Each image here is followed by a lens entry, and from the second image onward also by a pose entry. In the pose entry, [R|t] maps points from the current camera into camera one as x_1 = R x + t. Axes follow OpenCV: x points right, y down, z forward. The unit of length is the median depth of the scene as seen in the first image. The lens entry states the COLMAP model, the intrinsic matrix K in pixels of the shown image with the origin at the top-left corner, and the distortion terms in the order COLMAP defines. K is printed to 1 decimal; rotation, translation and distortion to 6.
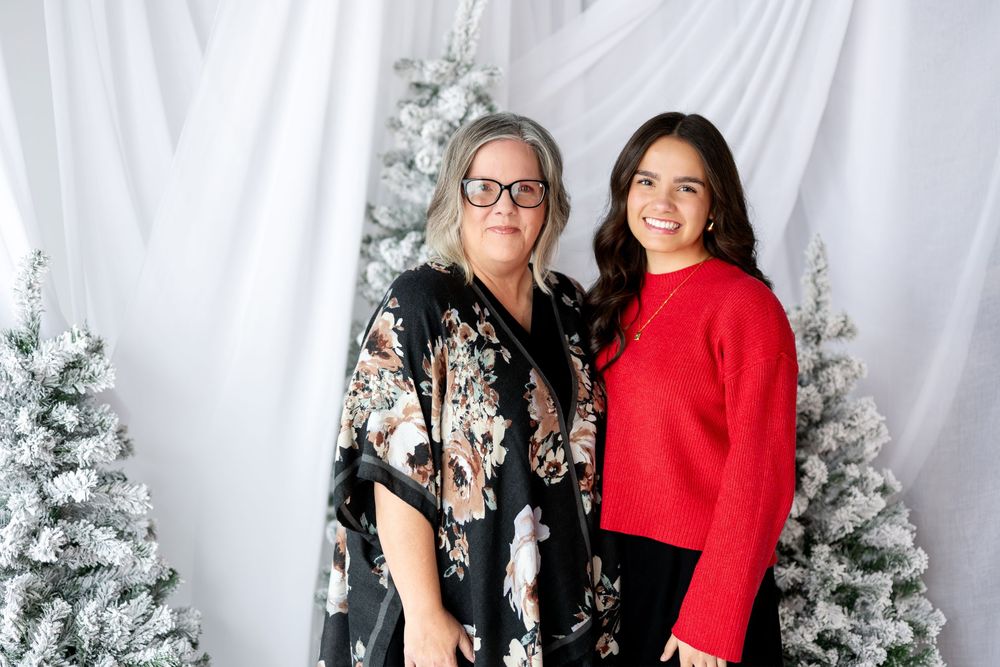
lens RADIAL K [[1411.1, 0, 482.9], [0, 1411.1, 323.3], [0, 0, 1]] dist [-0.012219, 0.000000]
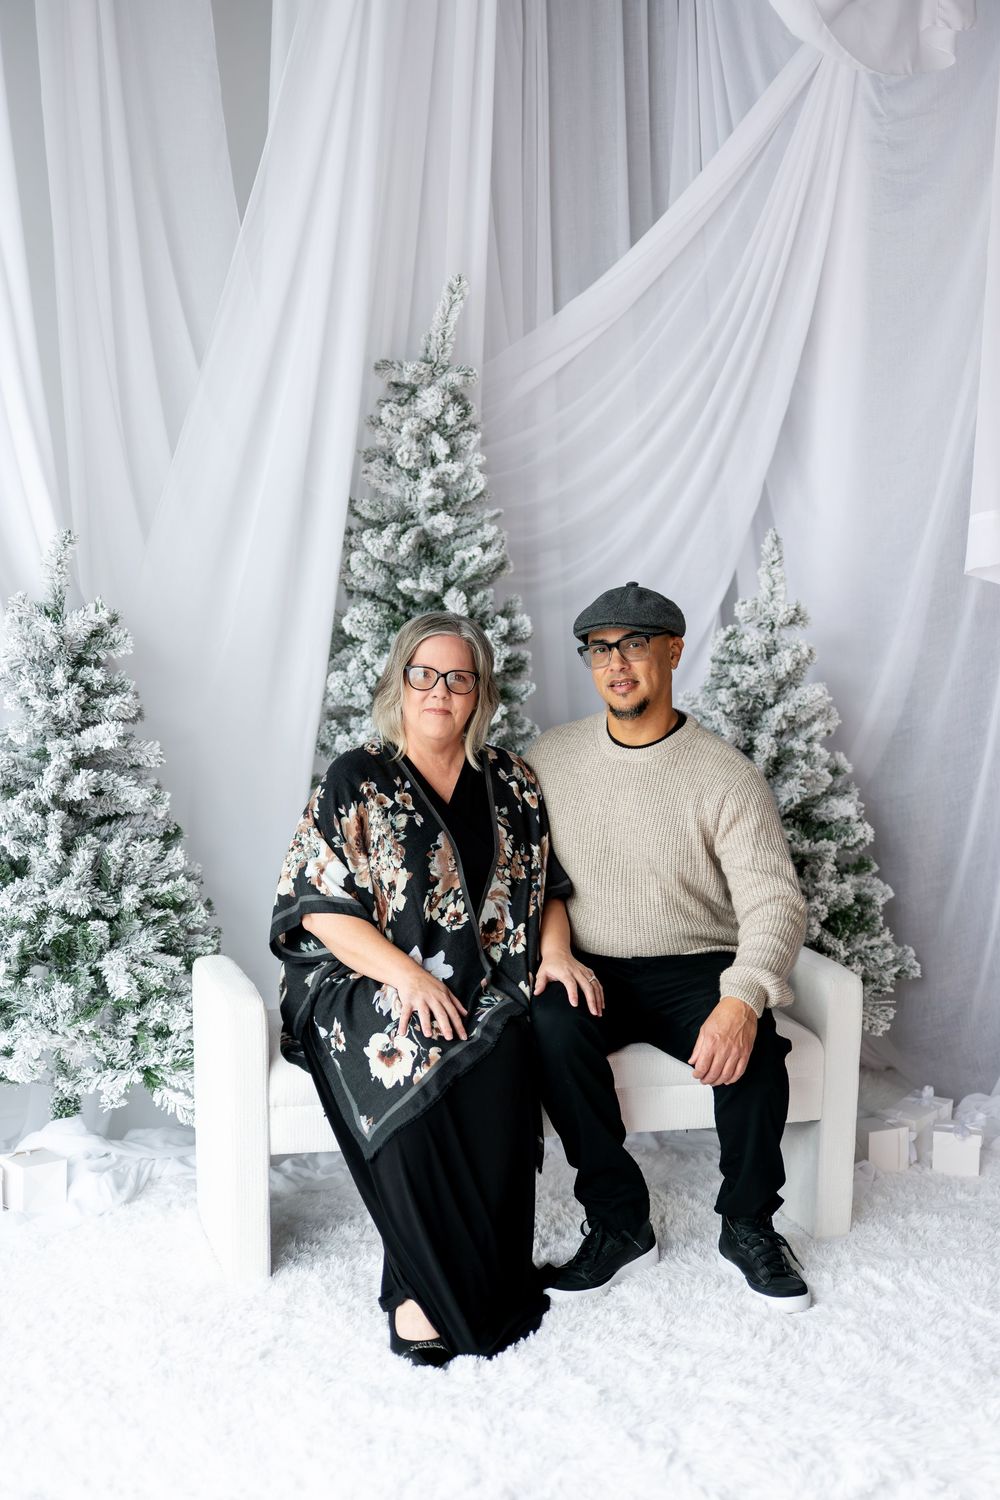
lens RADIAL K [[2116.7, 0, 488.6], [0, 2116.7, 783.2], [0, 0, 1]] dist [-0.012219, 0.000000]
pose [[0.999672, 0.001809, 0.025556, -0.017866], [-0.002355, 0.999769, 0.021353, 0.098538], [-0.025511, -0.021406, 0.999445, -0.611739]]
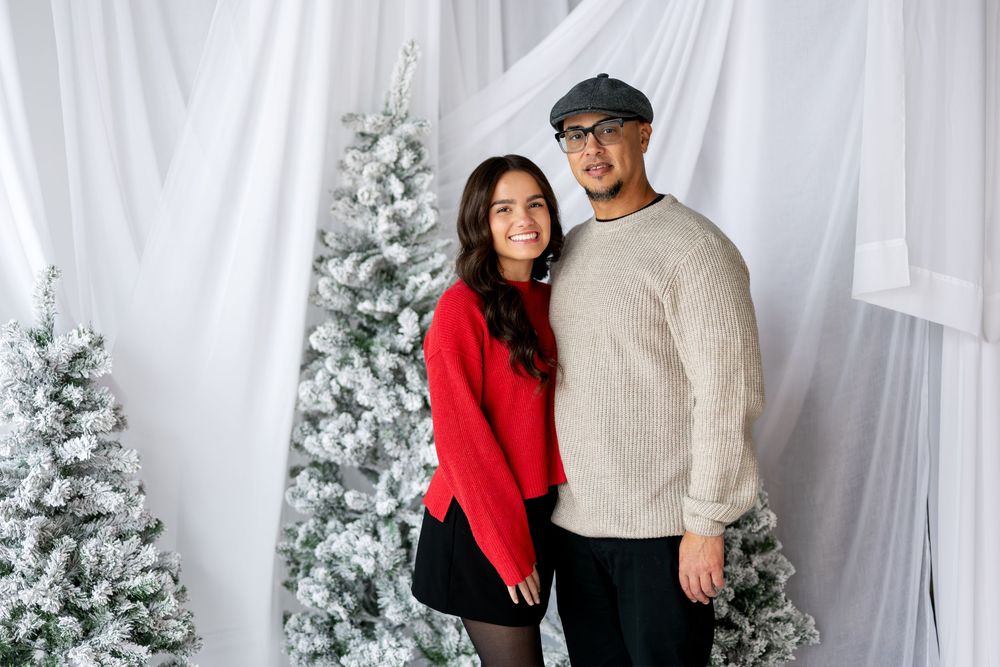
lens RADIAL K [[1411.1, 0, 487.6], [0, 1411.1, 330.6], [0, 0, 1]] dist [-0.012219, 0.000000]
pose [[0.999793, -0.000821, -0.020308, 0.092523], [0.000415, 0.999800, -0.020007, 0.028744], [0.020320, 0.019994, 0.999594, -0.237976]]
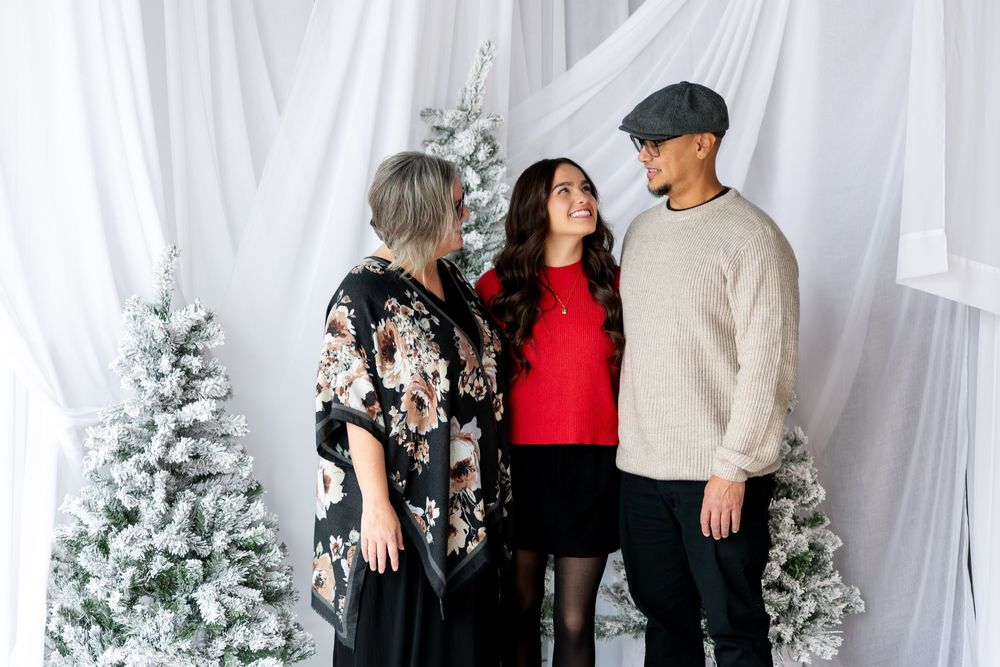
lens RADIAL K [[1823.9, 0, 479.4], [0, 1823.9, 377.7], [0, 0, 1]] dist [-0.014589, 0.000000]
pose [[0.999968, 0.007962, 0.000492, -0.007249], [-0.007953, 0.999826, -0.016885, 0.093768], [-0.000626, 0.016881, 0.999857, -0.711780]]
